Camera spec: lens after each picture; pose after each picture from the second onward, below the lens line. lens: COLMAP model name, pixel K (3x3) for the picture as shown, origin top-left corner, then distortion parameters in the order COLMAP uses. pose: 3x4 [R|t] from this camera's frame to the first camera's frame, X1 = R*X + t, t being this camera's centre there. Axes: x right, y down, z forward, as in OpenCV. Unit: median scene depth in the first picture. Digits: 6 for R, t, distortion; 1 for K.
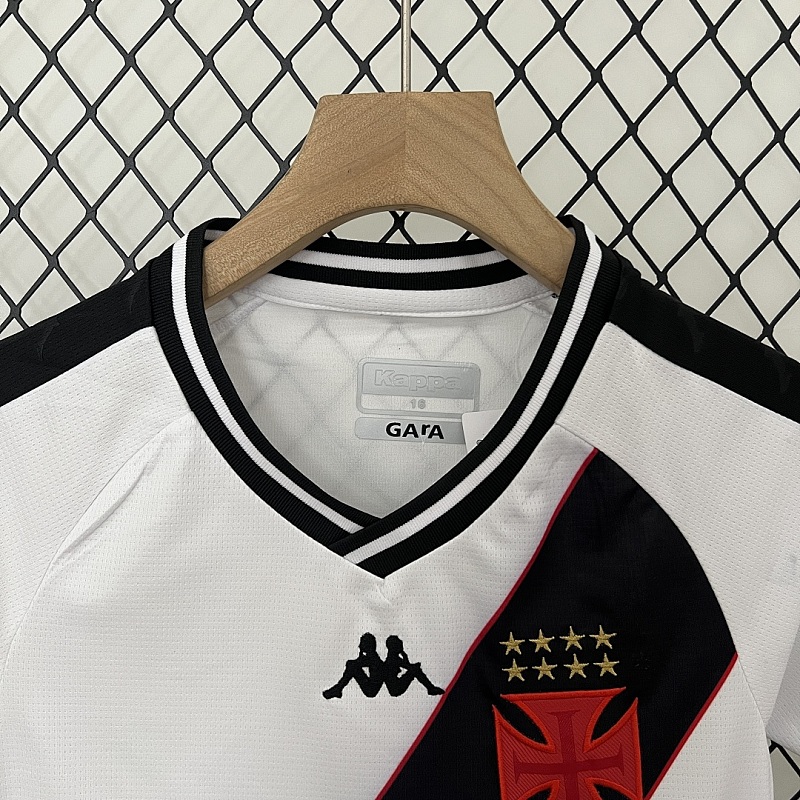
lens RADIAL K [[749.2, 0, 400.0], [0, 749.2, 400.0], [0, 0, 1]] dist [0.074831, -0.208571]
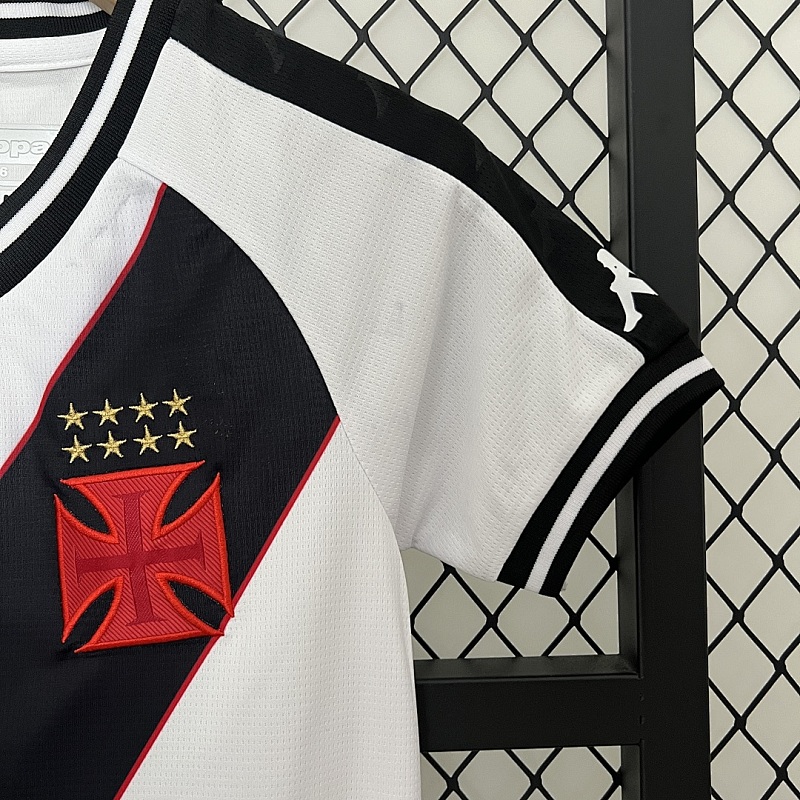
lens RADIAL K [[749.2, 0, 400.0], [0, 749.2, 400.0], [0, 0, 1]] dist [0.074831, -0.208571]
pose [[0.999135, -0.031688, 0.026947, 0.493042], [0.033757, 0.996209, -0.080177, 0.384553], [-0.024304, 0.081017, 0.996416, 0.147864]]
